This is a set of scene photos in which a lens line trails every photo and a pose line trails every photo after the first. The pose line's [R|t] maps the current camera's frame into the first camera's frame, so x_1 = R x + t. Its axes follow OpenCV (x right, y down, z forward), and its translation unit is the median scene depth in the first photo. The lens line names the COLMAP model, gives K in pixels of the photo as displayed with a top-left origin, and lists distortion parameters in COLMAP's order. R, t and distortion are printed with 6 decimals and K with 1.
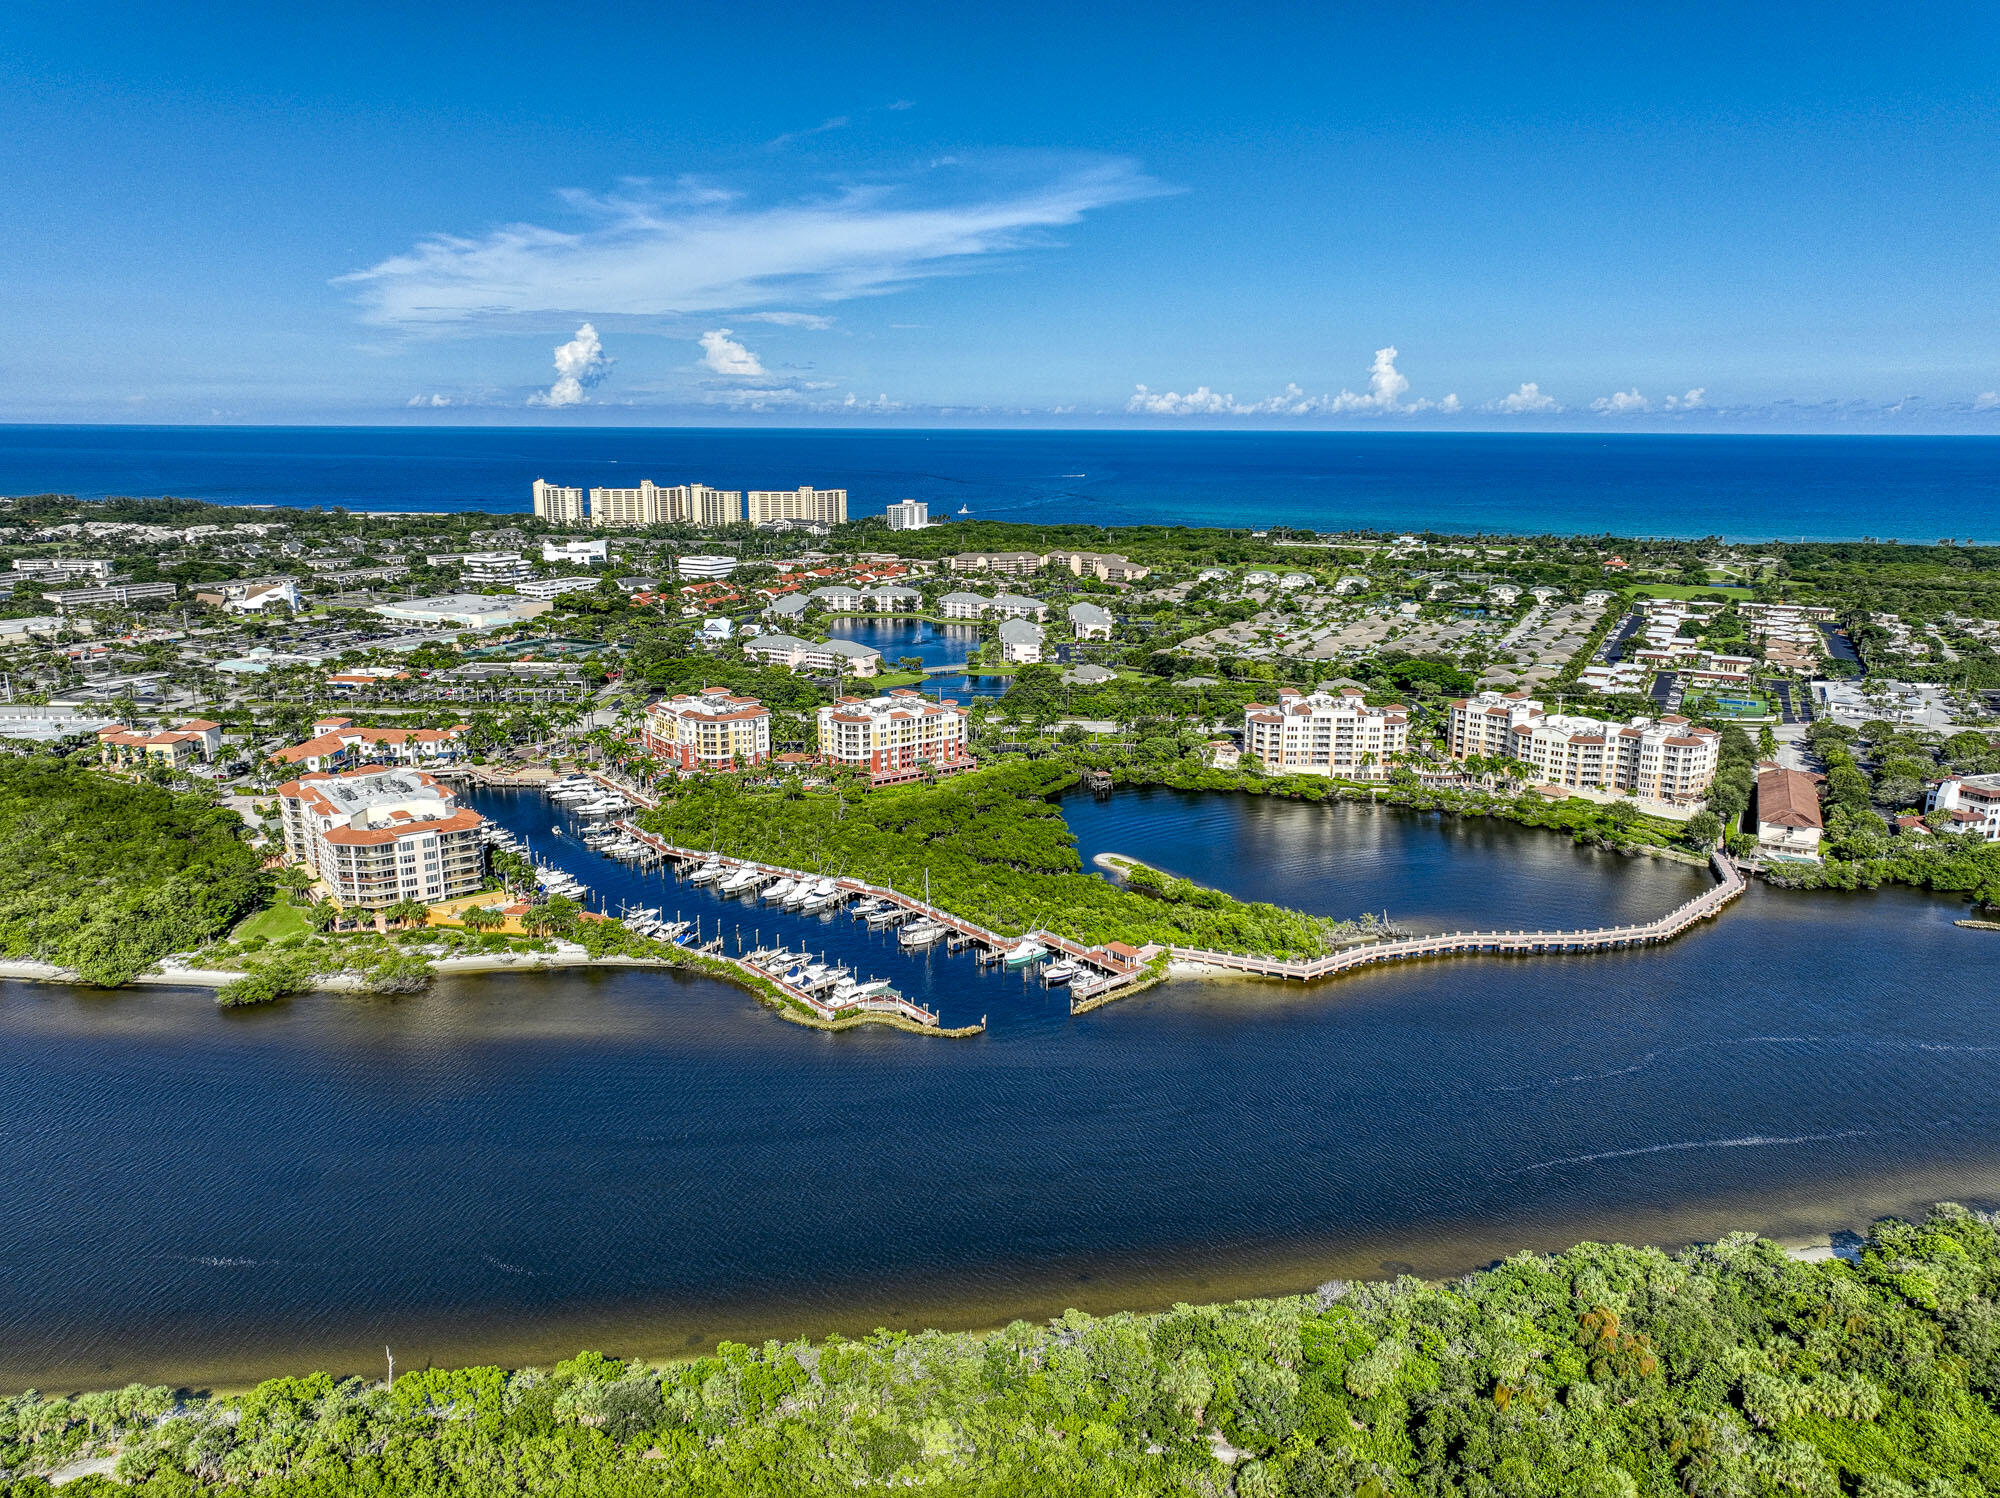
lens RADIAL K [[1407.2, 0, 1000.3], [0, 1407.2, 751.3], [0, 0, 1]] dist [0.002106, 0.014392]
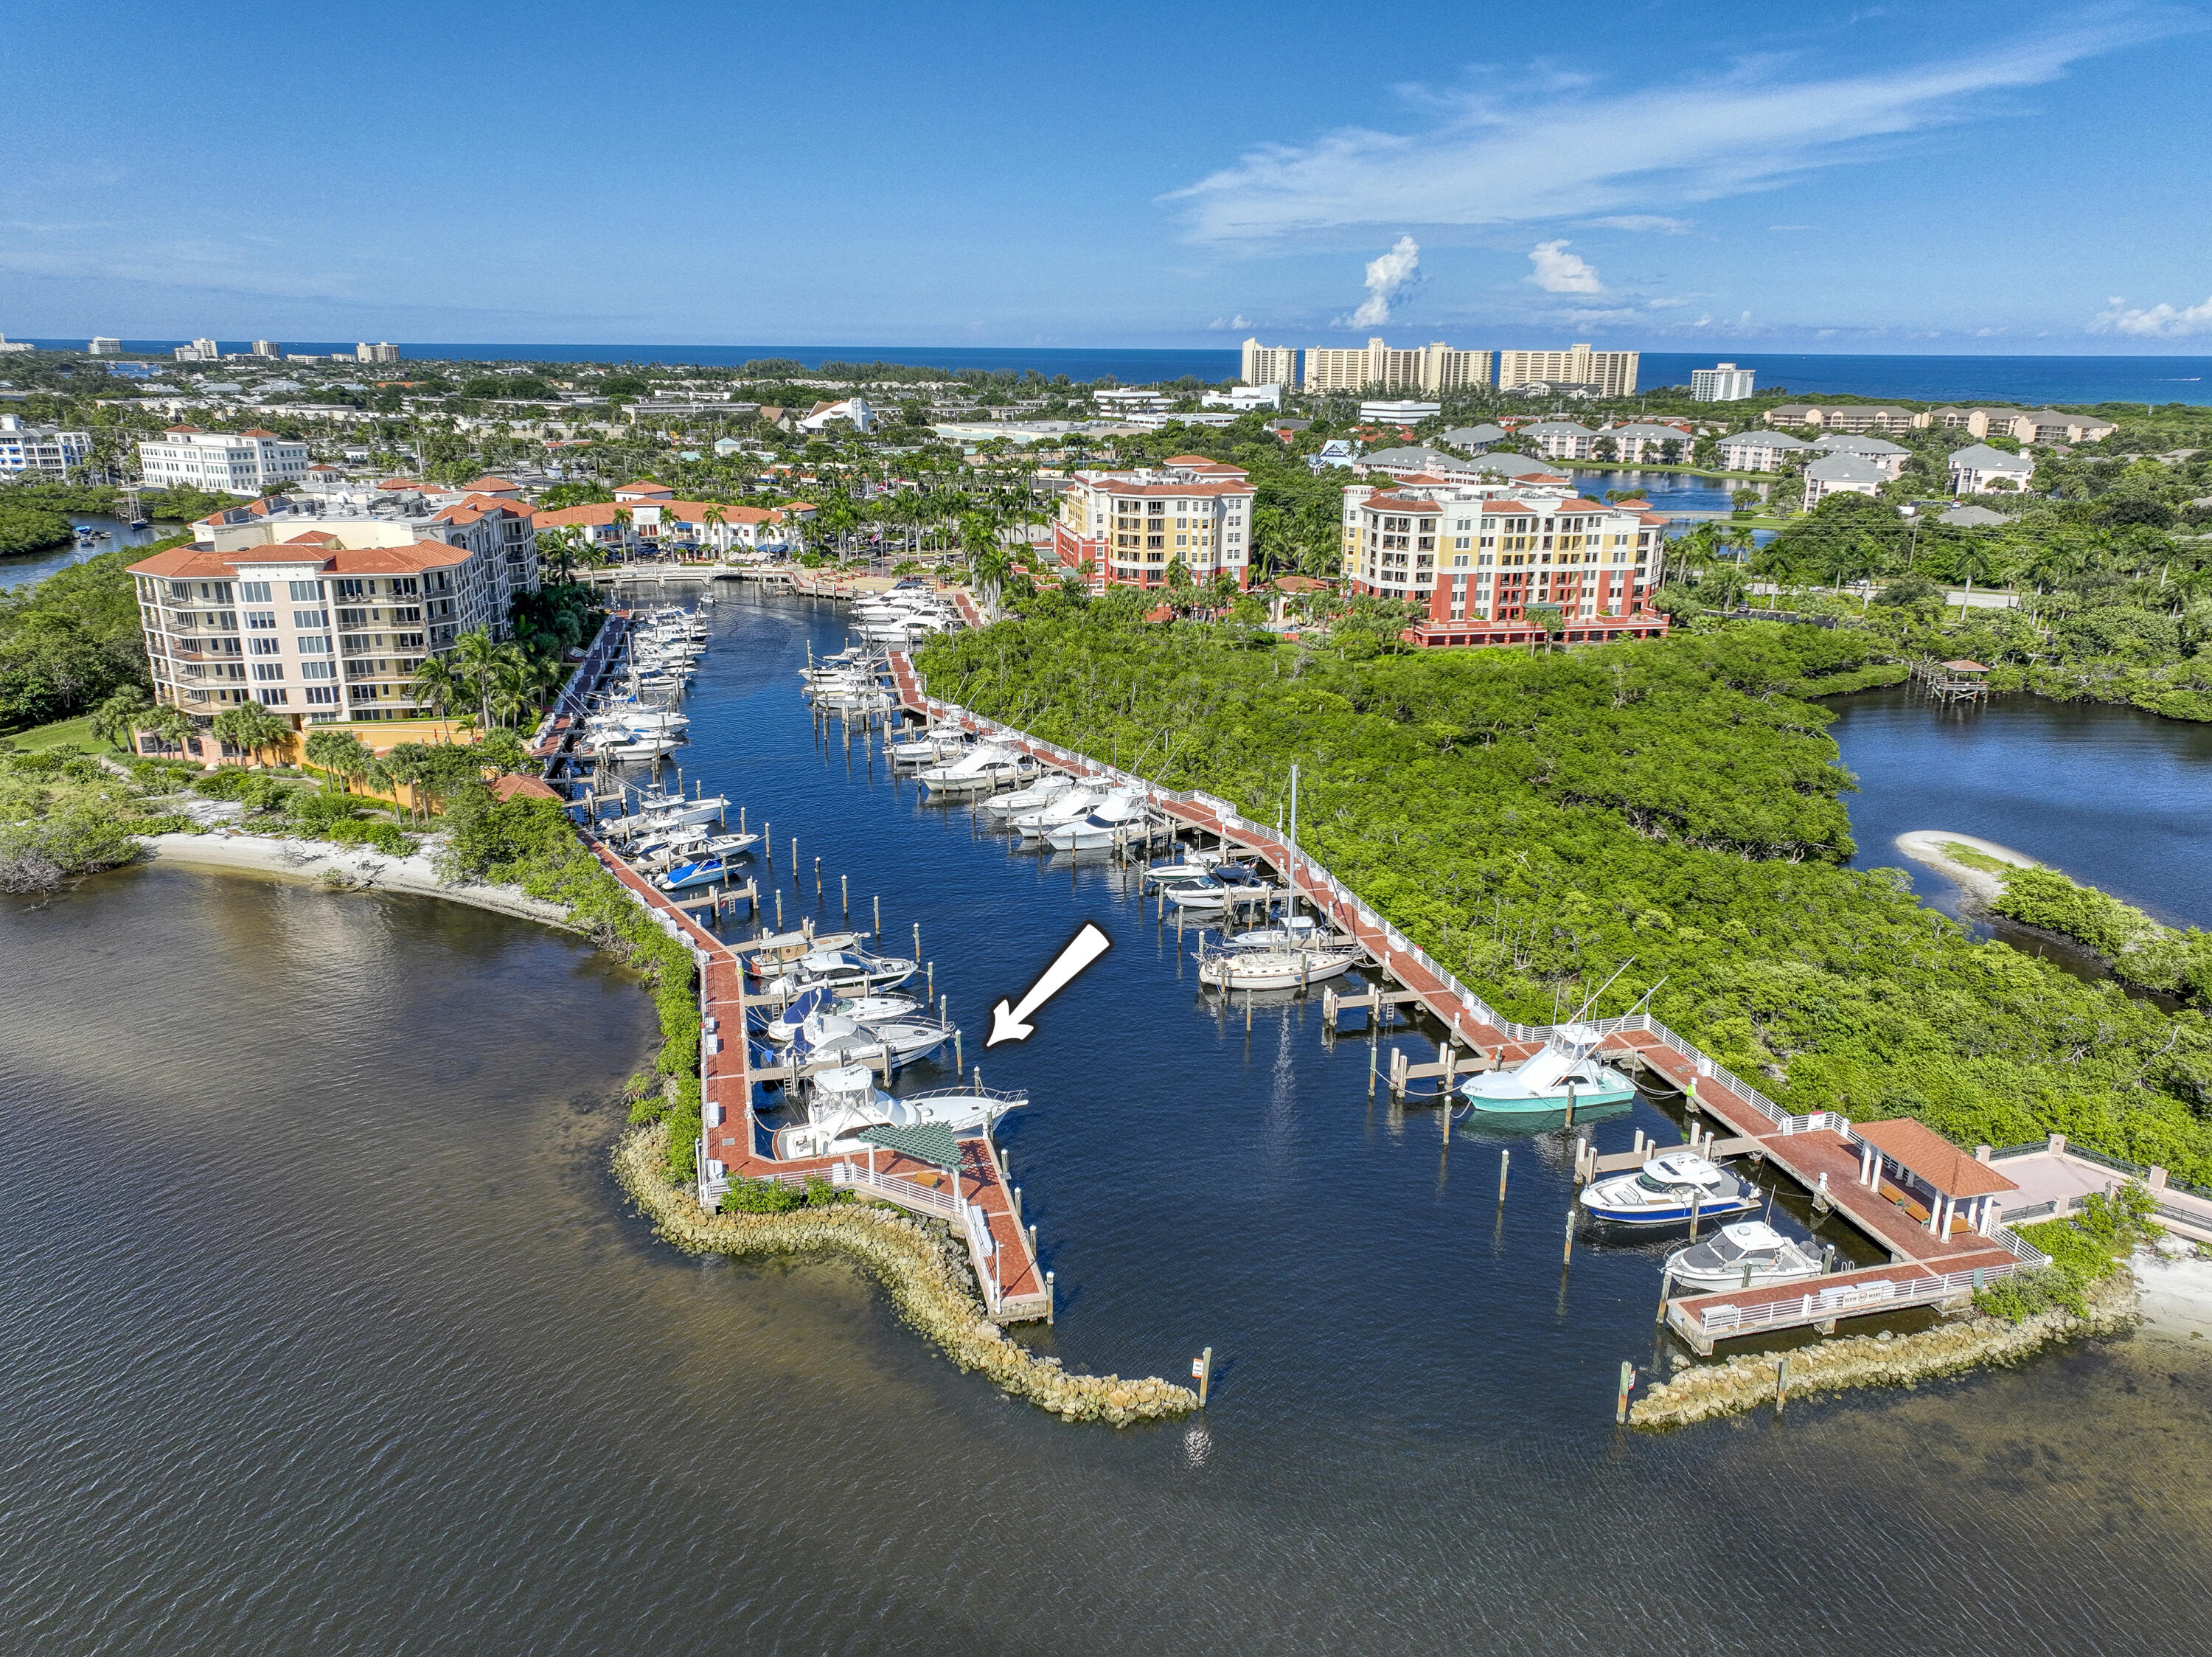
lens RADIAL K [[1556.5, 0, 1106.2], [0, 1556.5, 828.5], [0, 0, 1]] dist [0.004089, 0.011127]
pose [[0.899163, 0.133490, -0.416756, 0.042032], [-0.104196, 0.990257, 0.092379, 0.048051], [0.425027, -0.039639, 0.904312, 0.457525]]
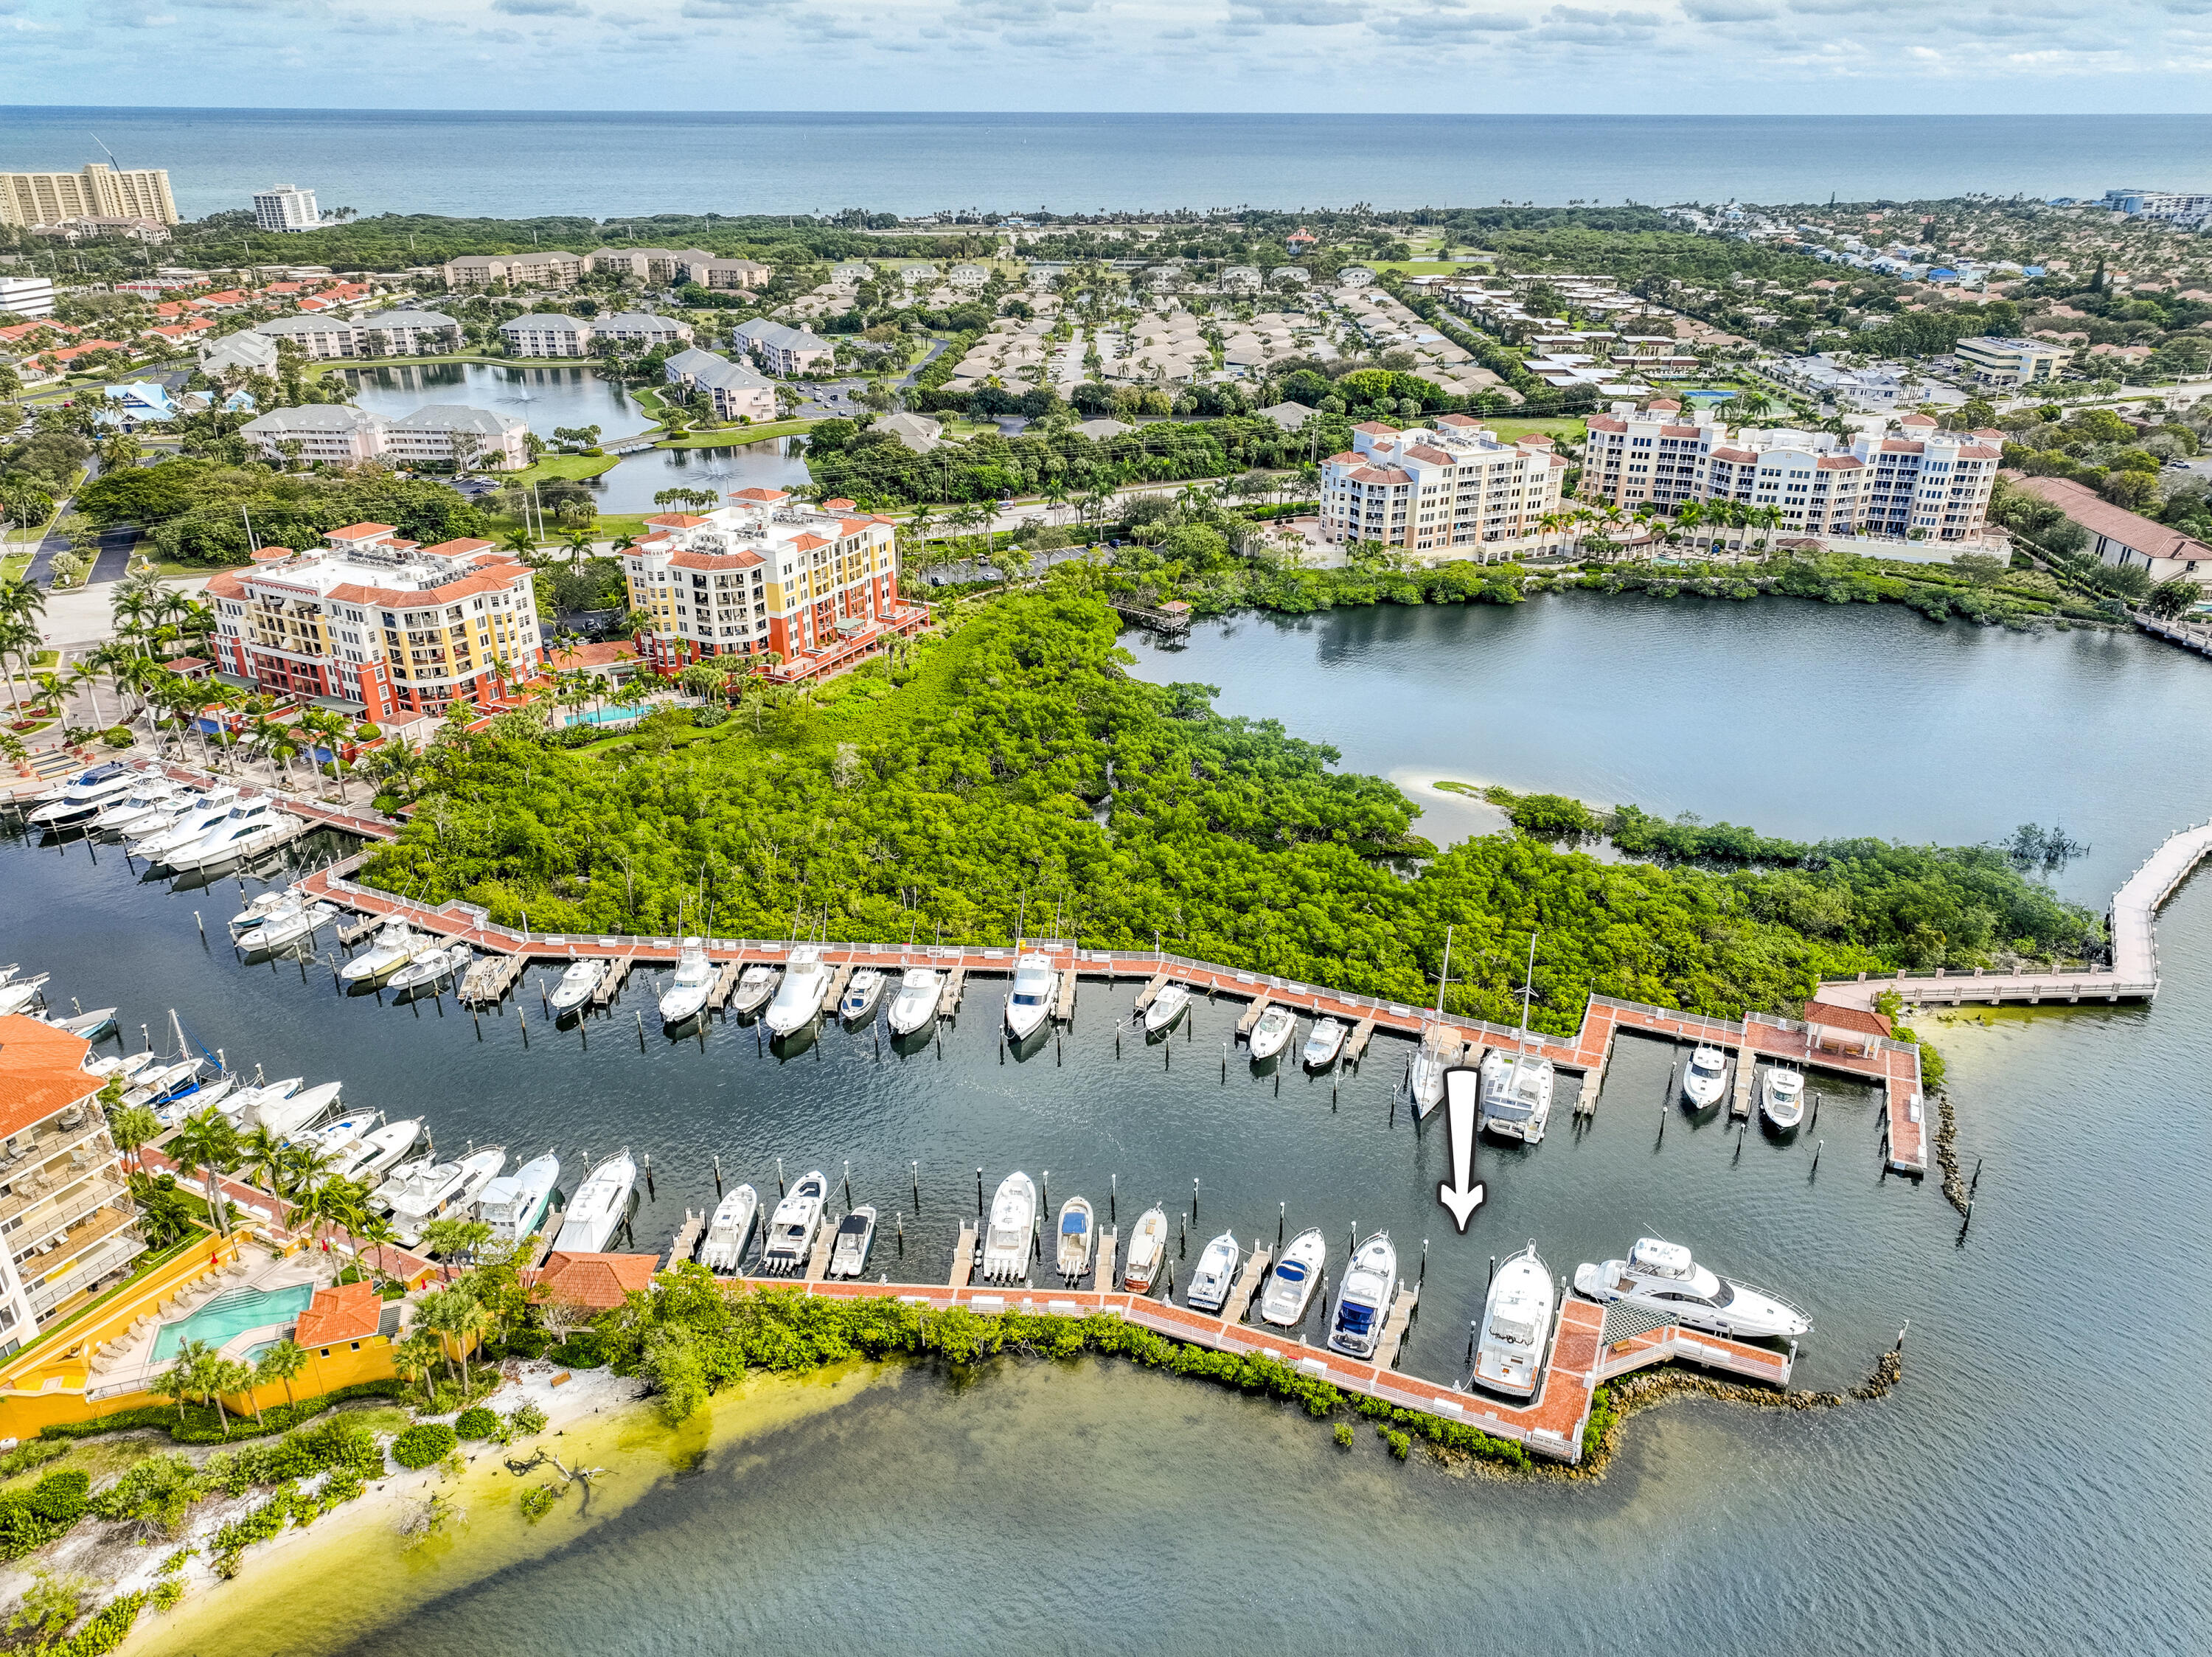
lens RADIAL K [[1556.5, 0, 1113.8], [0, 1556.5, 849.1], [0, 0, 1]] dist [0.002106, 0.014392]
pose [[0.897026, -0.193942, 0.397153, -0.216064], [0.103214, 0.965658, 0.238437, -0.041145], [-0.429757, -0.172893, 0.886238, 0.436381]]
